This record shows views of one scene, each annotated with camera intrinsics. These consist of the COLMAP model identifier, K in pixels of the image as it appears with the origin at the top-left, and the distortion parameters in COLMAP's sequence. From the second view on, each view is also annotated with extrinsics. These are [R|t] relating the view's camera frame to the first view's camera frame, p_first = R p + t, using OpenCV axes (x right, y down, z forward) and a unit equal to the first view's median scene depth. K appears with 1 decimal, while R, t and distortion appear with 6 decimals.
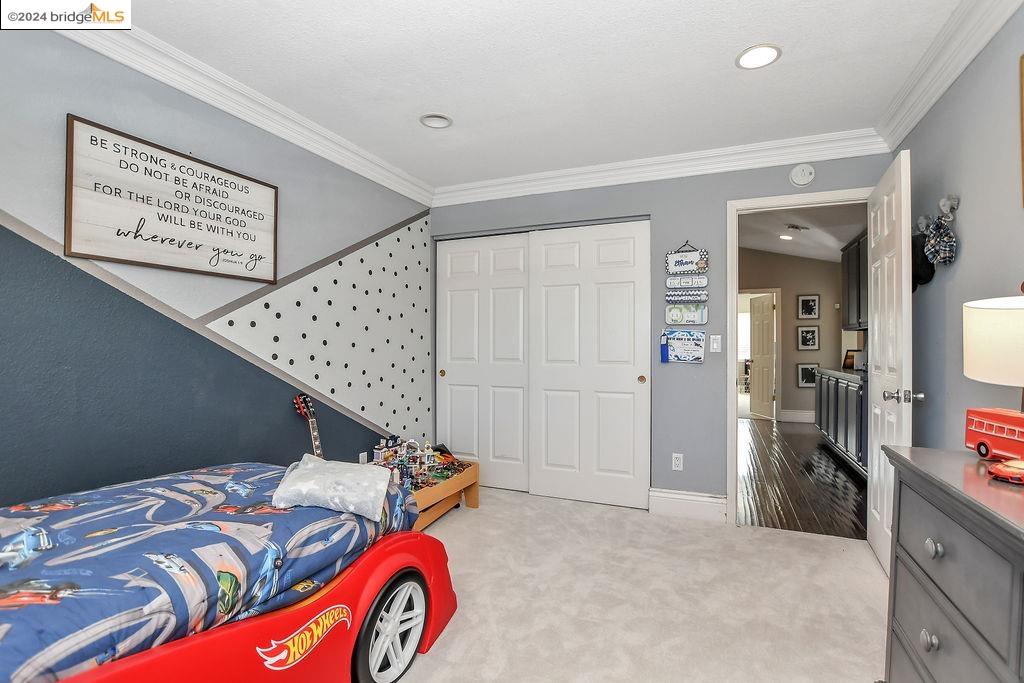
lens RADIAL K [[478.7, 0, 510.1], [0, 478.7, 350.1], [0, 0, 1]] dist [-0.031302, 0.001682]
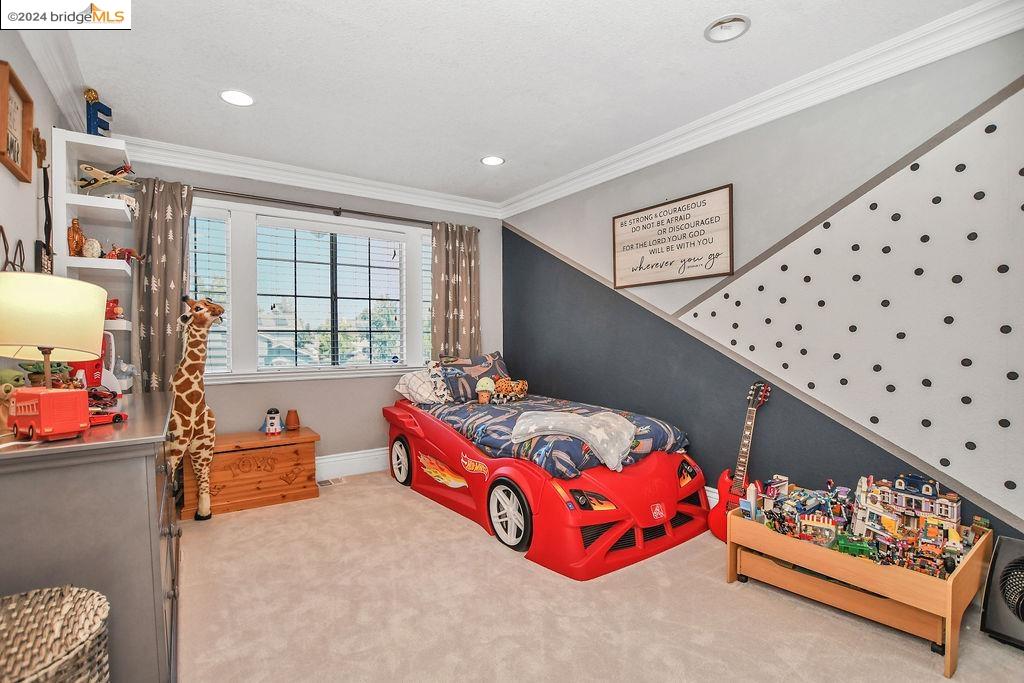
lens RADIAL K [[478.7, 0, 510.1], [0, 478.7, 350.1], [0, 0, 1]] dist [-0.031302, 0.001682]
pose [[-0.515780, 0.019144, -0.856507, 0.703870], [0.001606, 0.999770, 0.021380, 0.007257], [0.856720, 0.009652, -0.515692, 1.154687]]
